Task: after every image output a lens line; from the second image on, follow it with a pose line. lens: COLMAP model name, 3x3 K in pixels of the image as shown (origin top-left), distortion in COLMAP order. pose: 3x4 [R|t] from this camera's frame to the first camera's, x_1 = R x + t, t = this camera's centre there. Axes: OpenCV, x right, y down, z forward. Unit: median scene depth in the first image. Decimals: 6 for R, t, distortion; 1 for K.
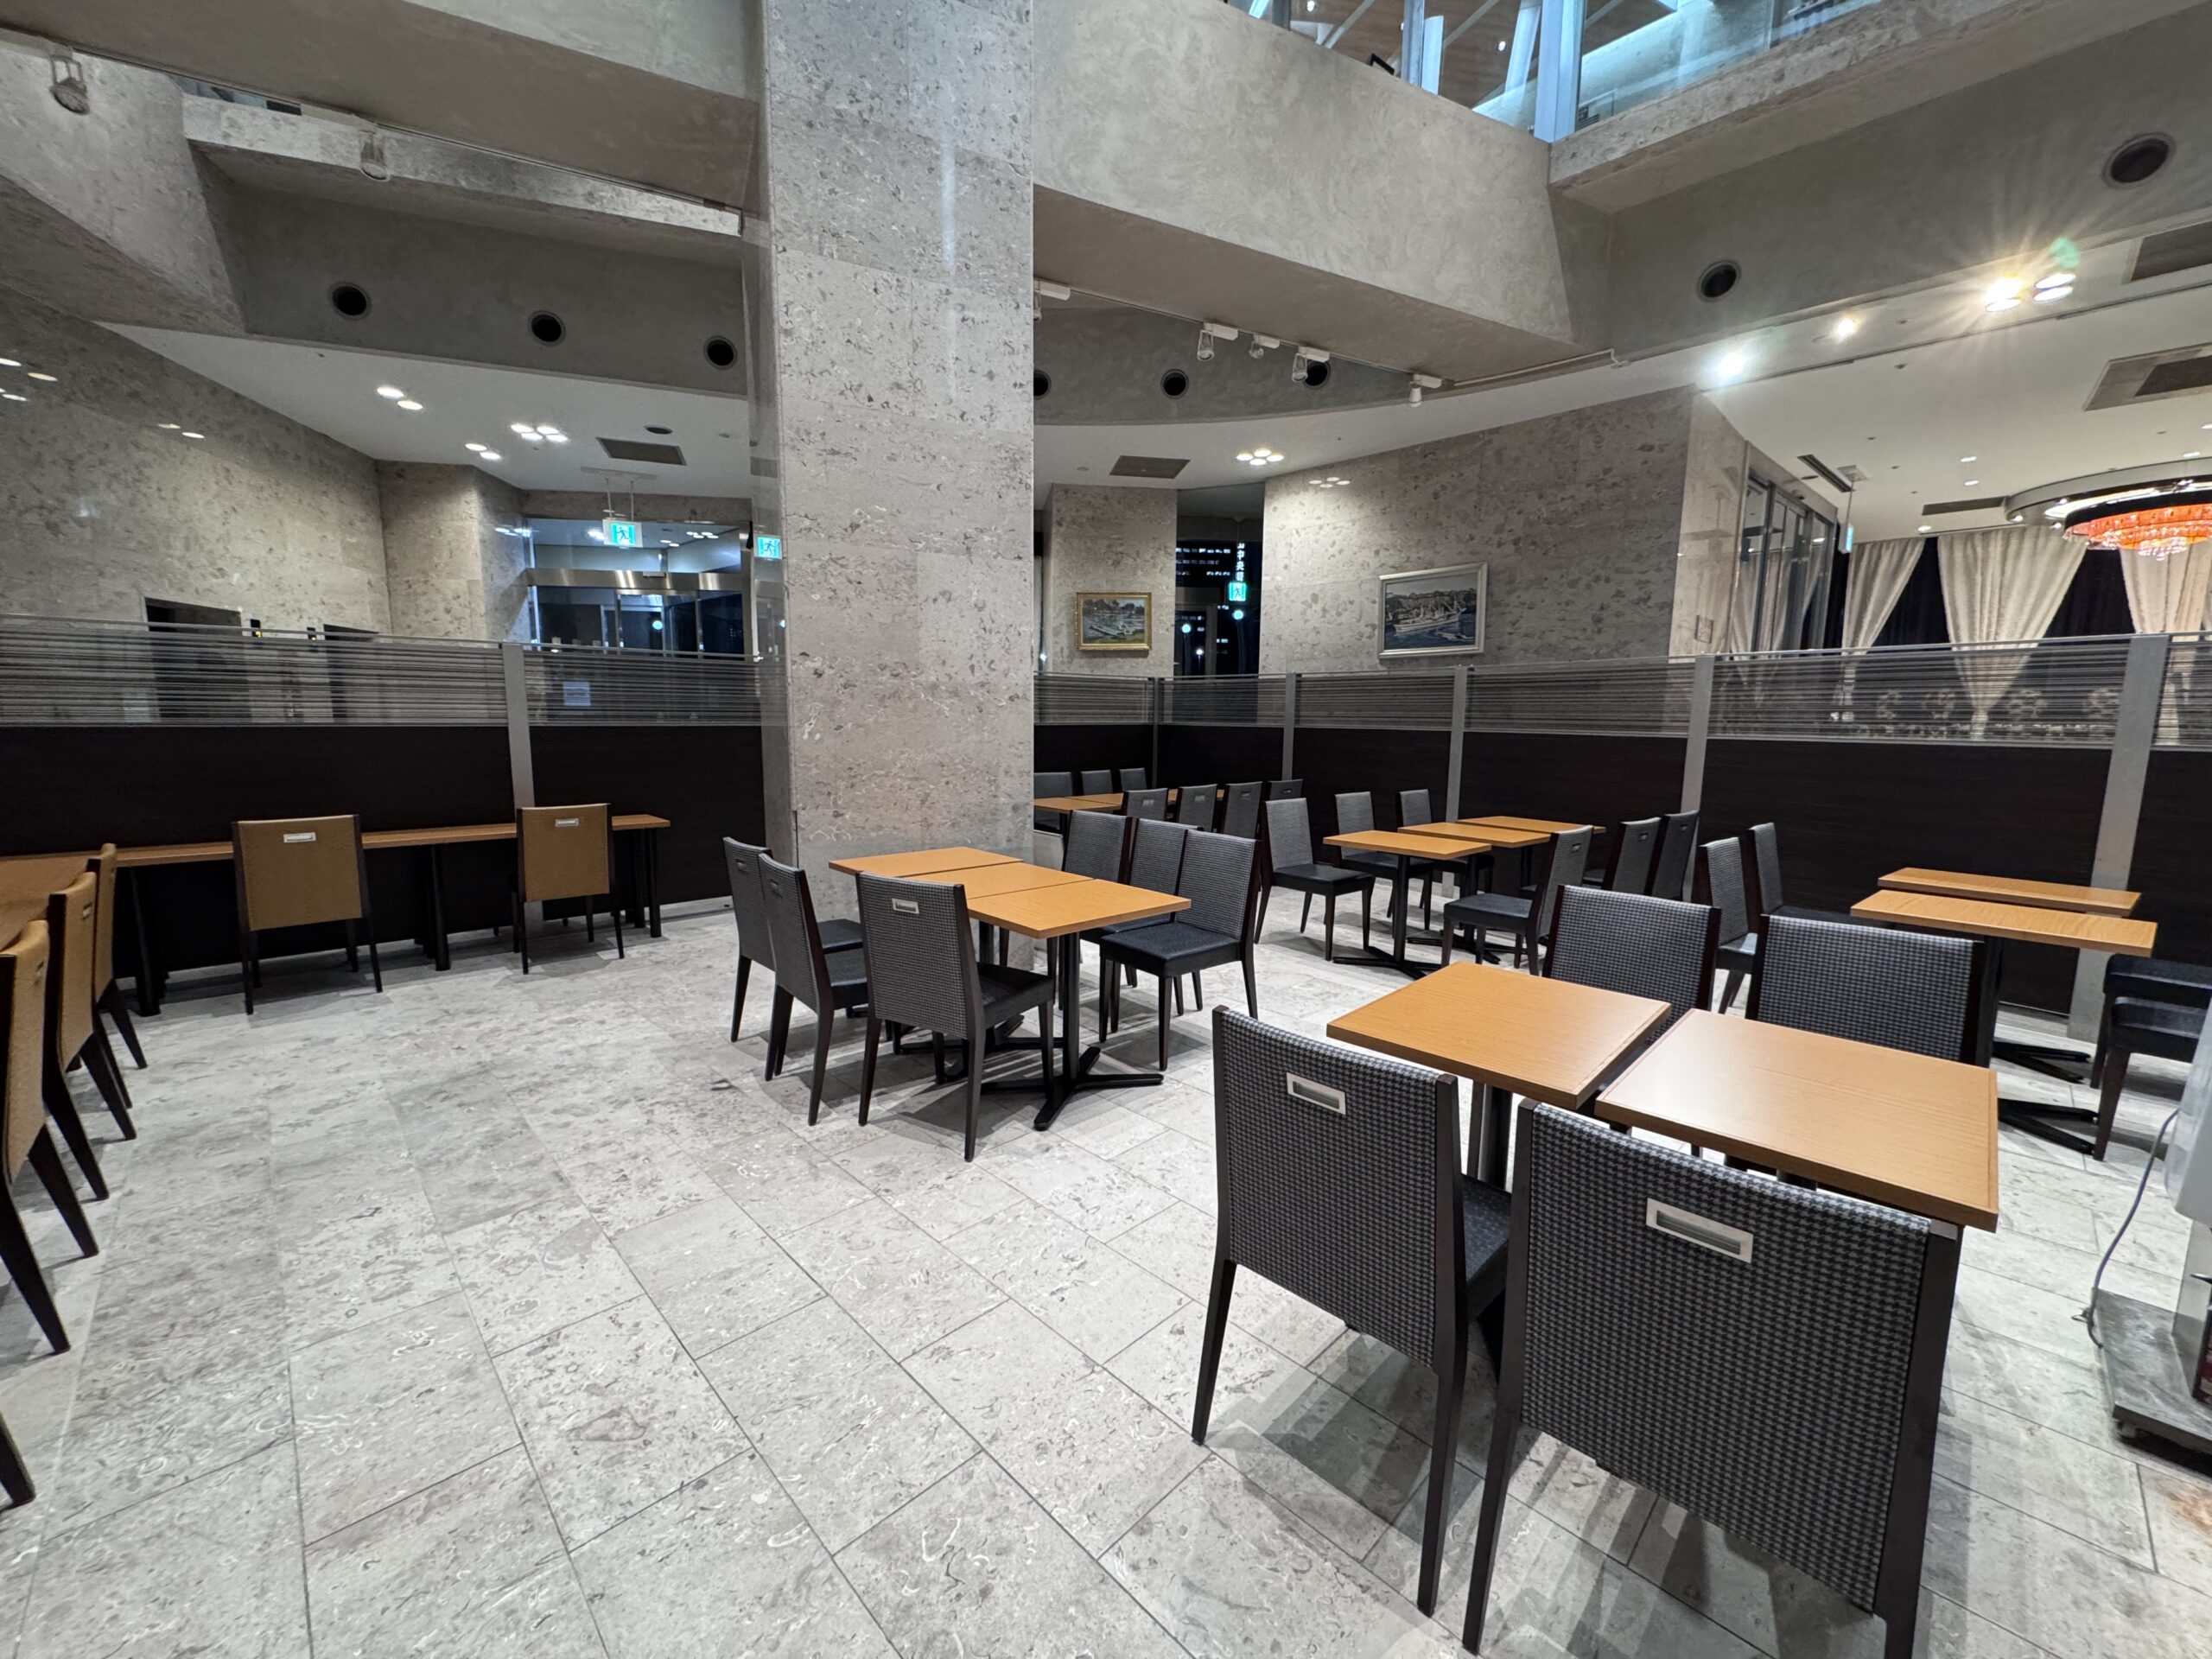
lens RADIAL K [[877.0, 0, 1106.0], [0, 877.0, 829.5], [0, 0, 1]] dist [-0.001834, -0.000382]
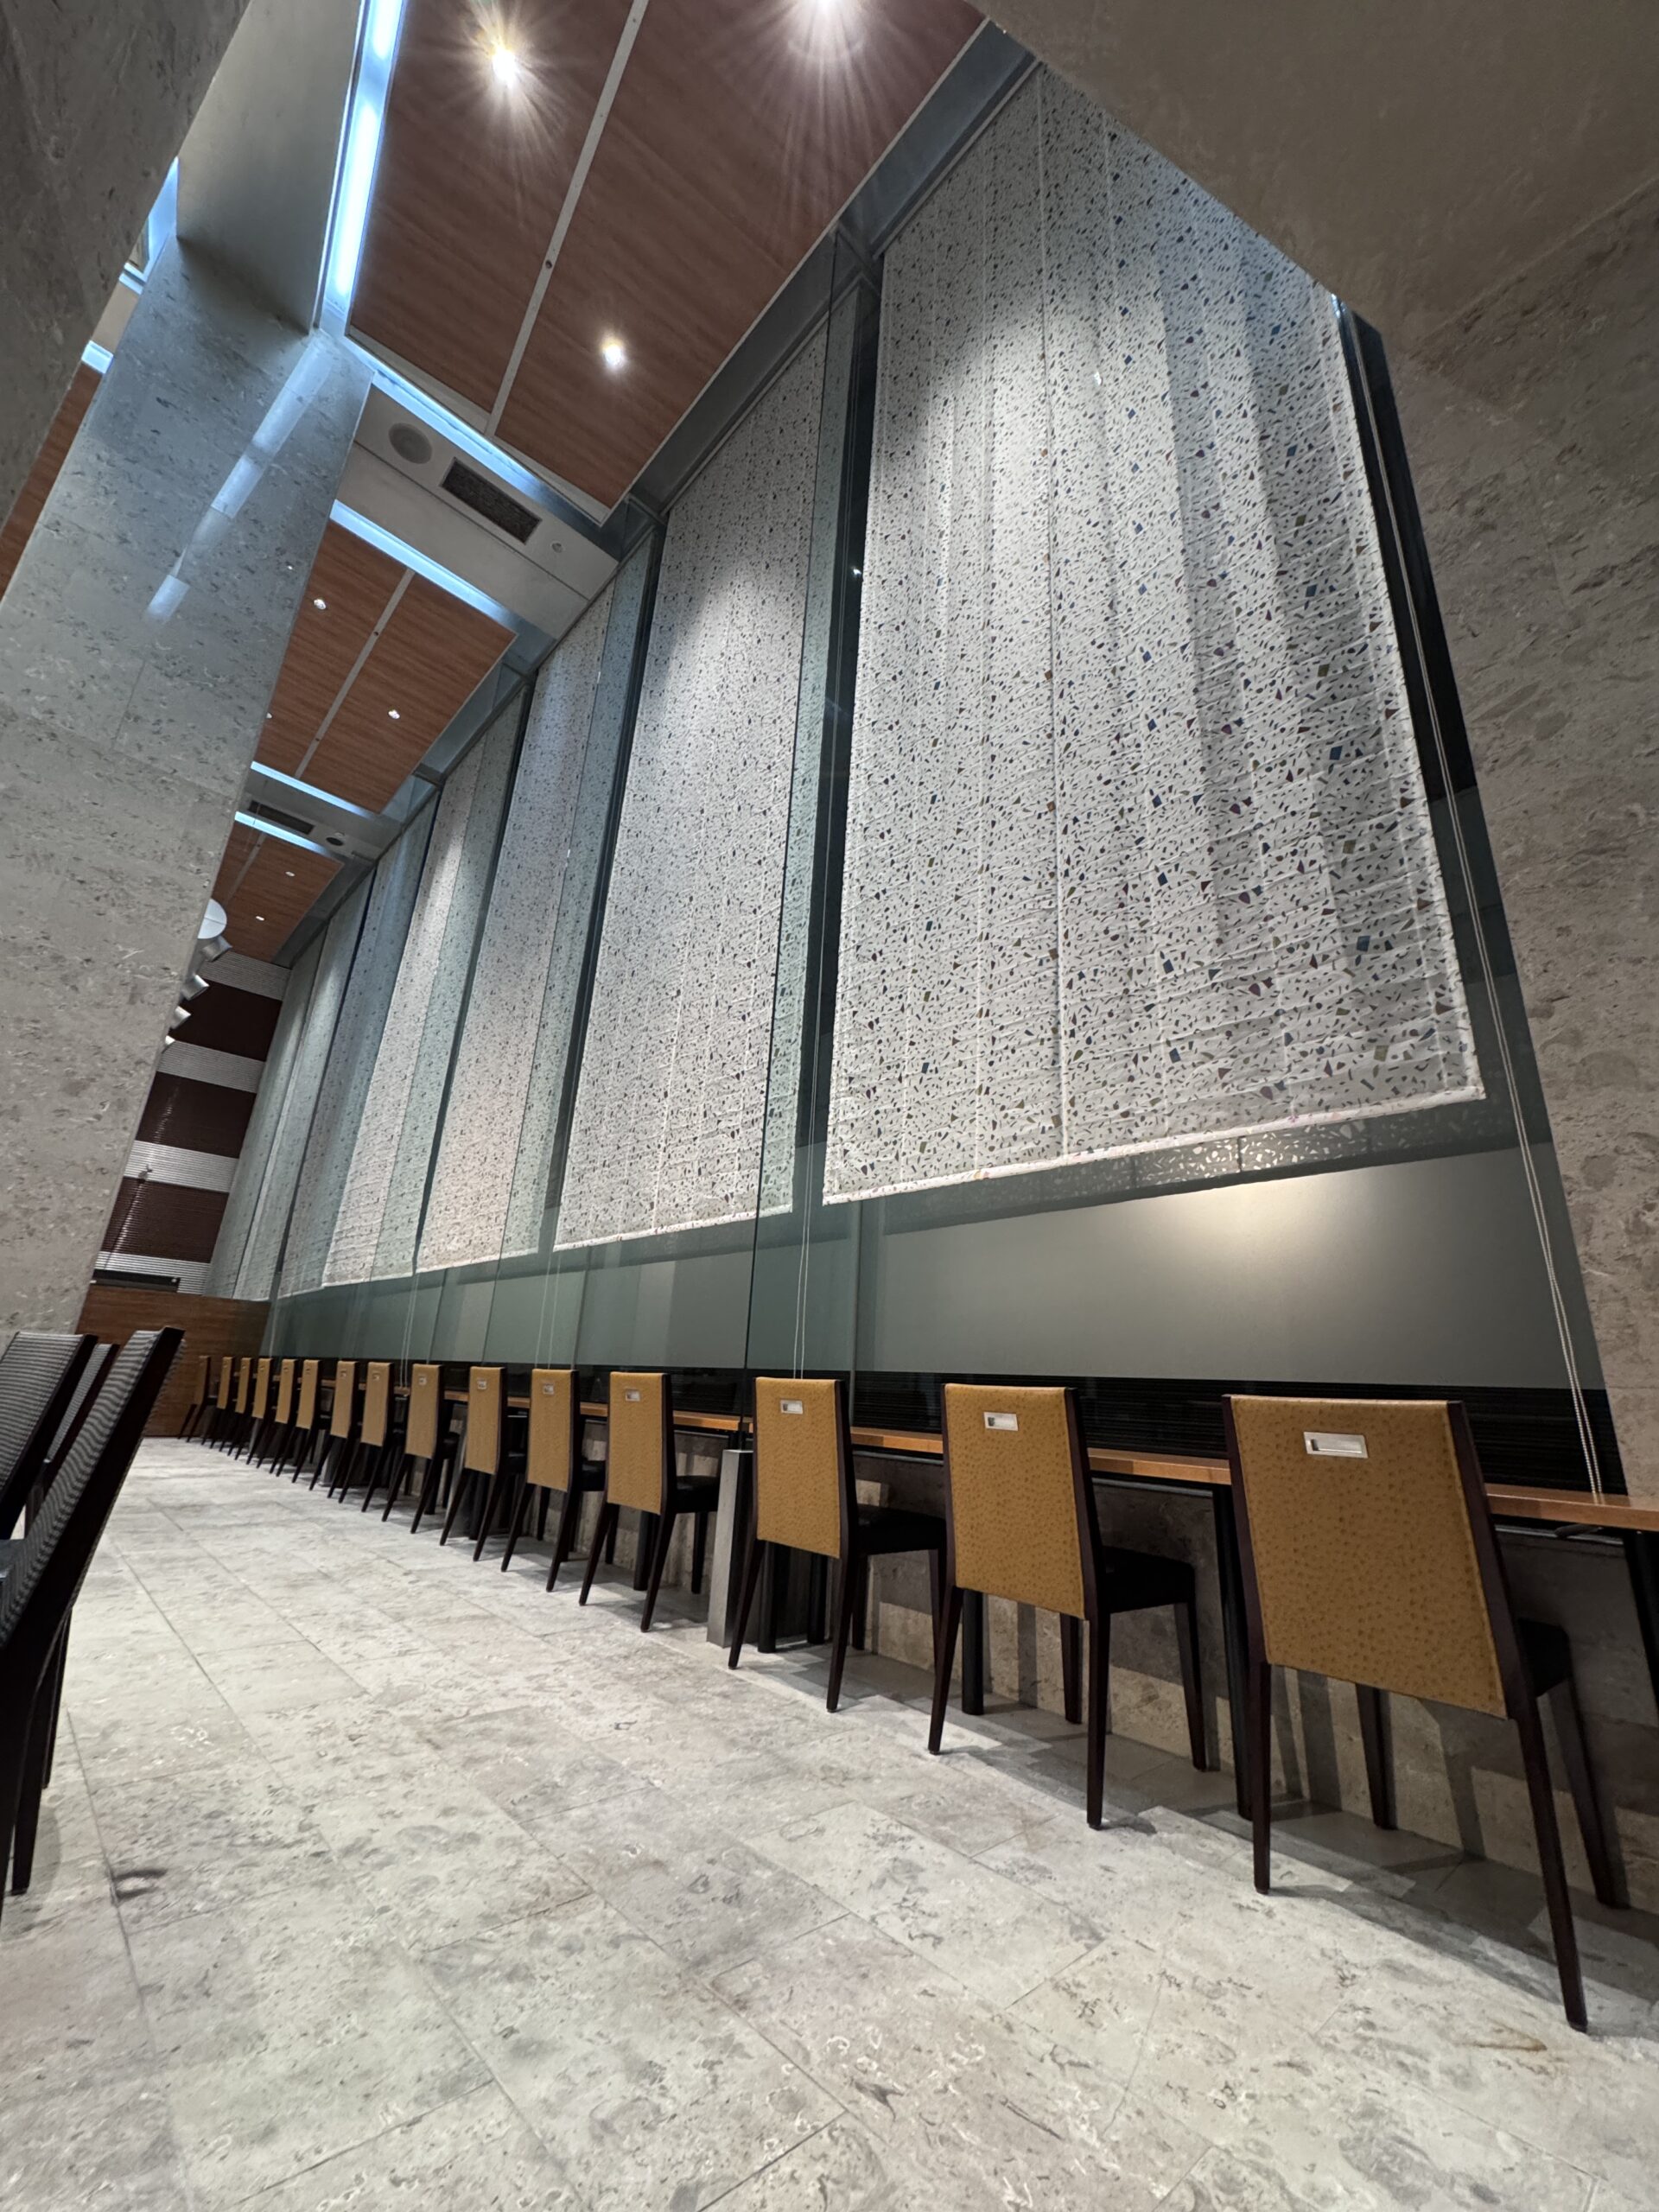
lens RADIAL K [[877.0, 0, 829.5], [0, 877.0, 1106.0], [0, 0, 1]] dist [-0.001834, -0.000382]
pose [[-0.997657, -0.055457, 0.040055, -0.863027], [-0.062002, 0.980423, -0.186884, -0.036996], [-0.028907, -0.188930, -0.981565, 1.648396]]
